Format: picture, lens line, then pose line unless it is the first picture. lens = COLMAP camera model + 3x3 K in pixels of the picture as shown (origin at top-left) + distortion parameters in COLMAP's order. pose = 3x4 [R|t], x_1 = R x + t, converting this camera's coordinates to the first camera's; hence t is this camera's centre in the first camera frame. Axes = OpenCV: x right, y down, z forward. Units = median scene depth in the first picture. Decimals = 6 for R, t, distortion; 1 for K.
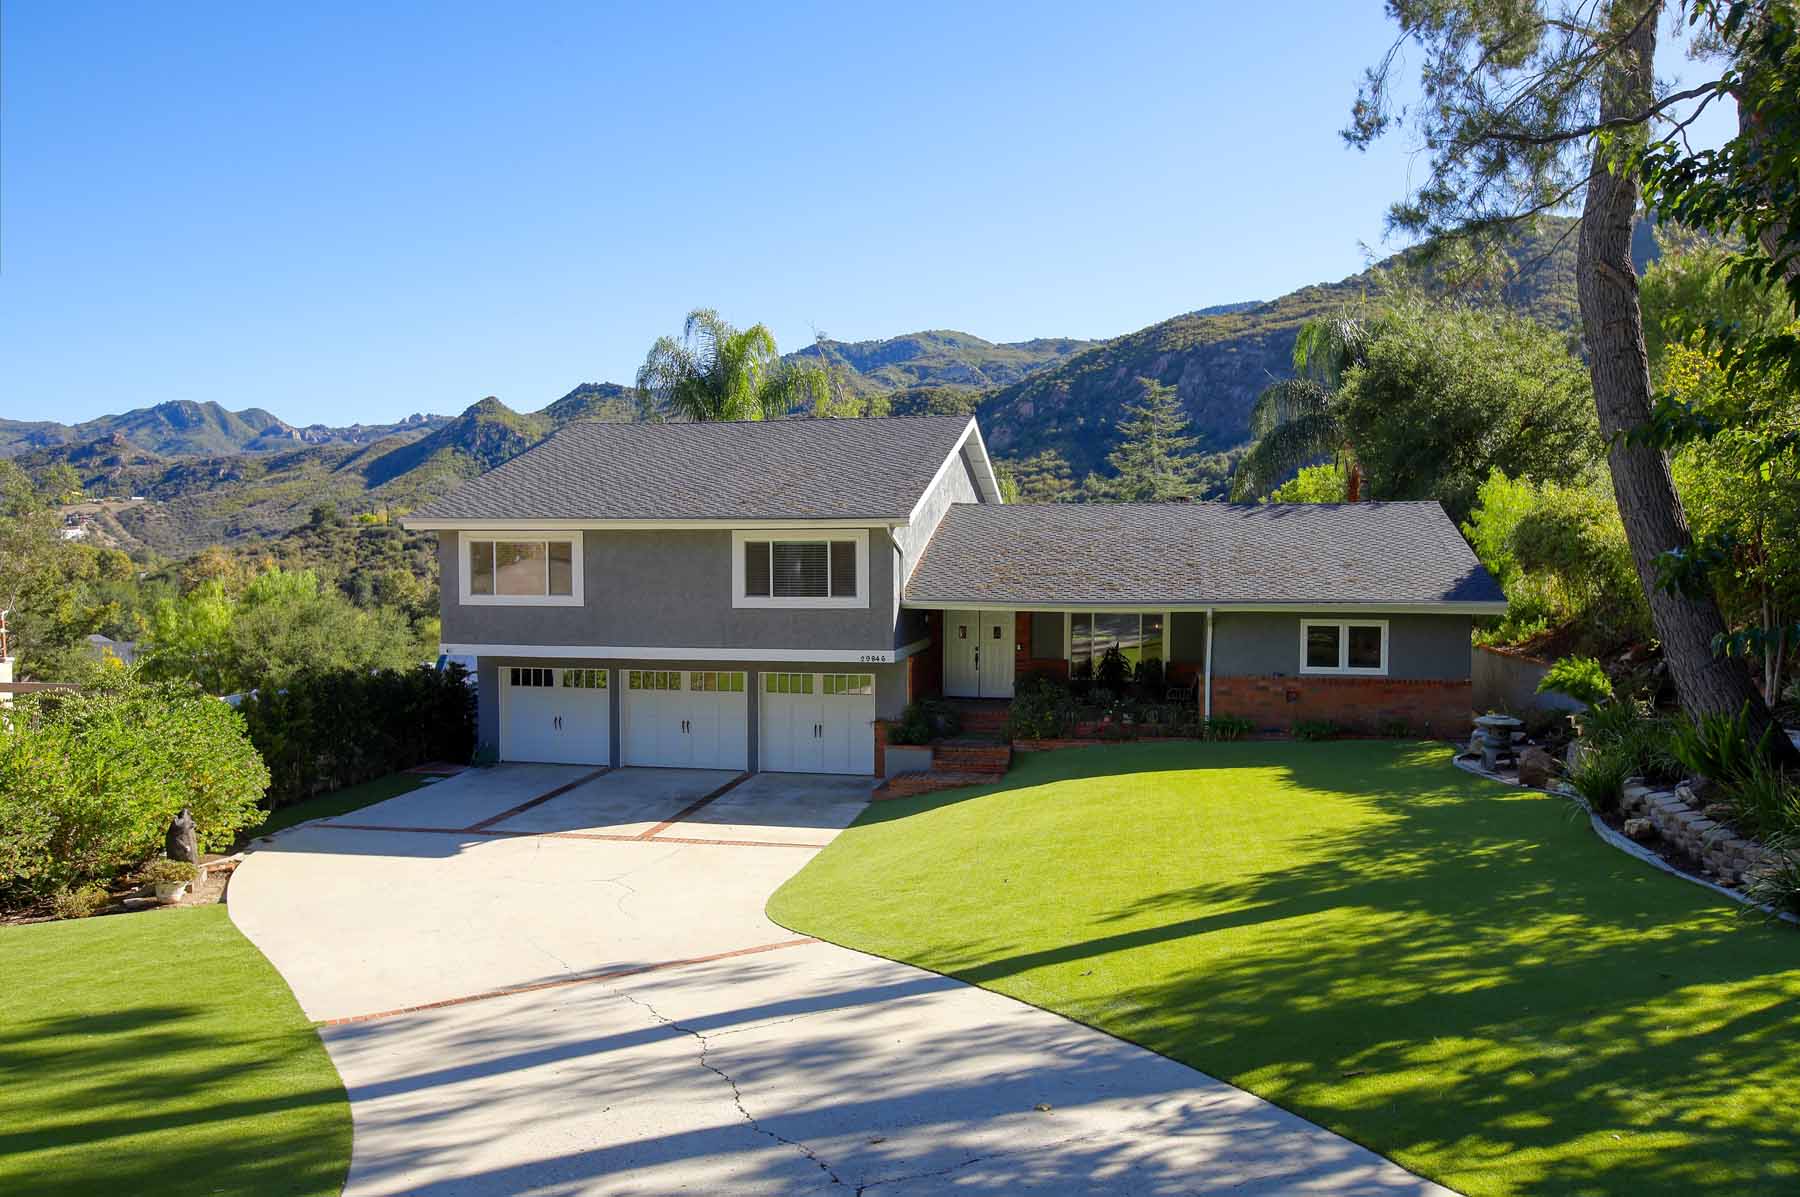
lens RADIAL K [[1347.3, 0, 899.8], [0, 1347.3, 575.2], [0, 0, 1]] dist [-0.016450, 0.004490]
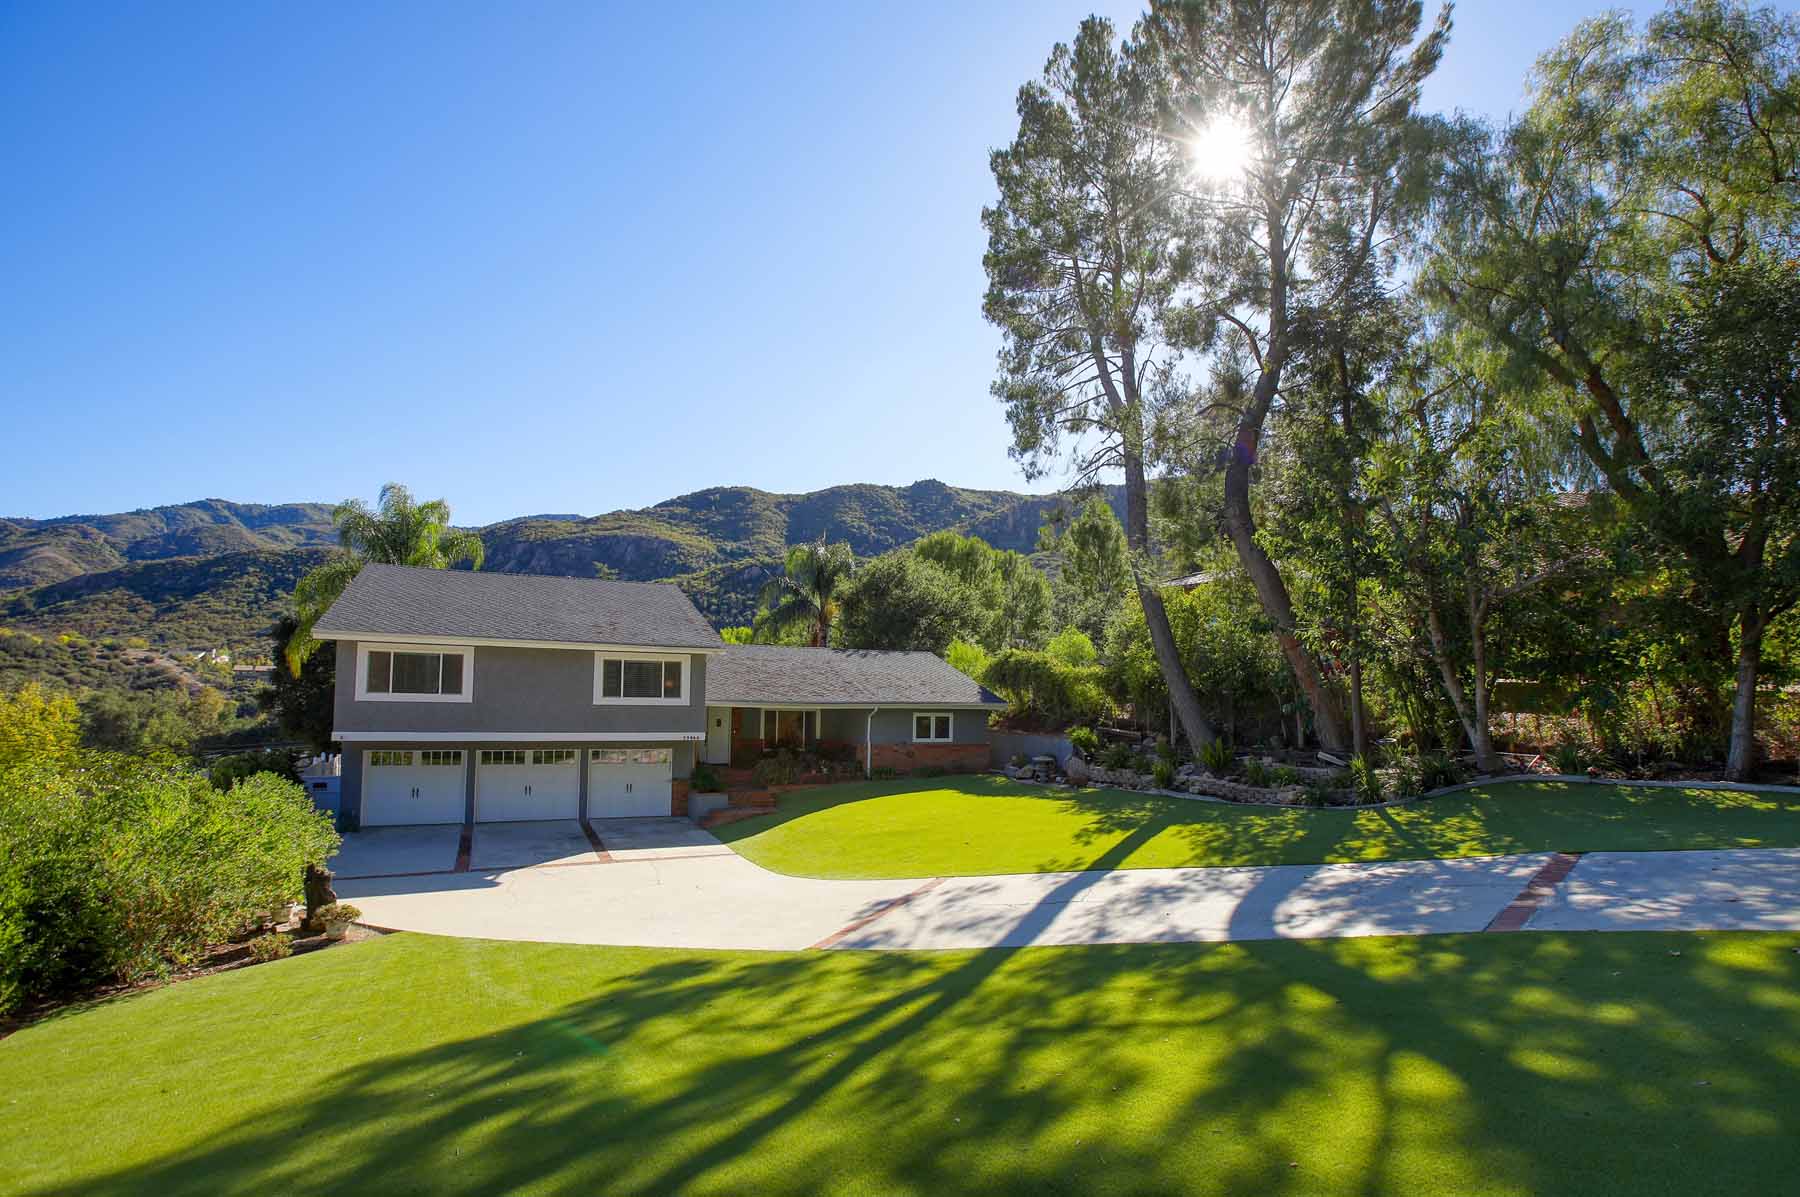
lens RADIAL K [[884.3, 0, 900.0], [0, 884.3, 598.5], [0, 0, 1]] dist [-0.001754, -0.000109]
pose [[0.800723, 0.079306, 0.593762, -0.420131], [-0.011741, 0.993085, -0.116808, 0.017745], [-0.598920, 0.086560, 0.796117, 0.024854]]
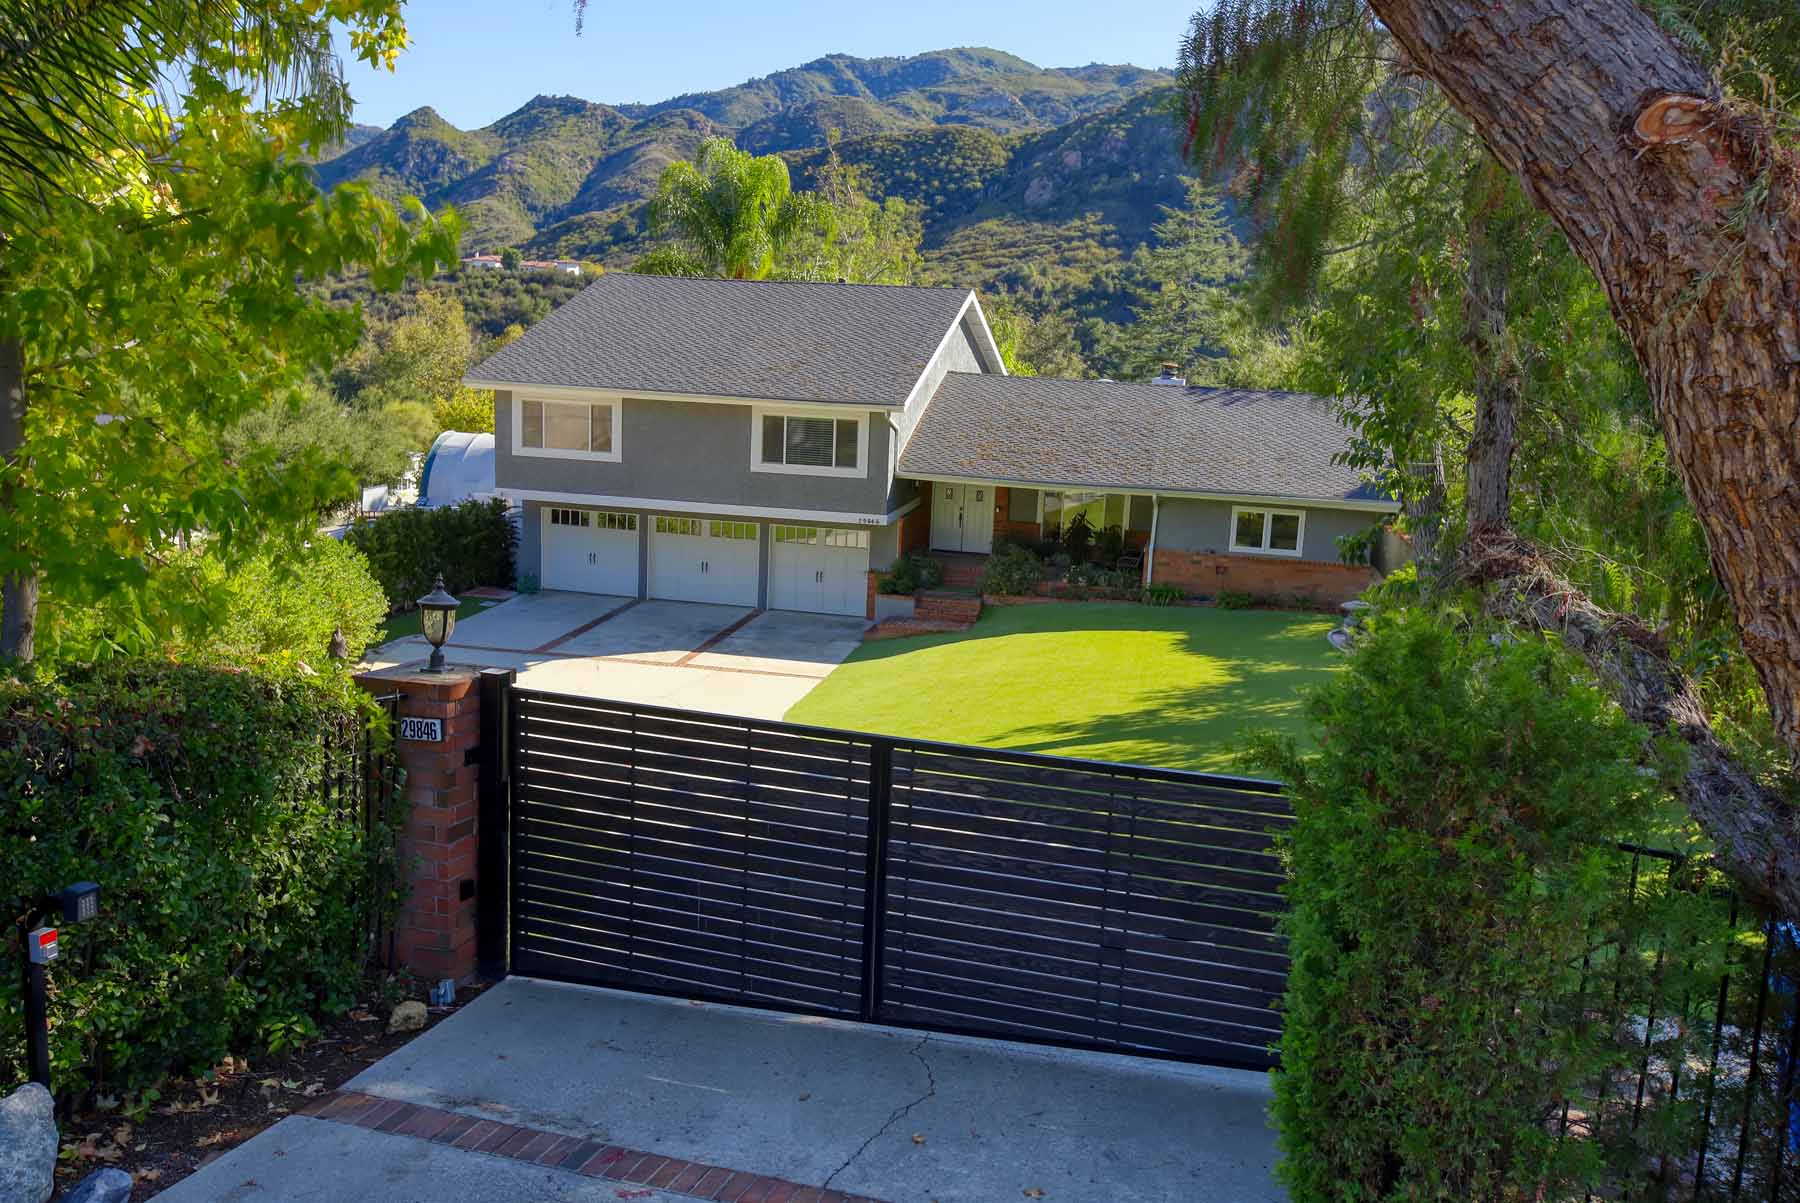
lens RADIAL K [[1618.7, 0, 900.0], [0, 1618.7, 601.5], [0, 0, 1]] dist [0.002762, 0.001247]
pose [[0.998936, 0.046097, -0.001182, 0.011649], [-0.045316, 0.986107, 0.159810, -0.090582], [0.008532, -0.159586, 0.987147, -0.384045]]
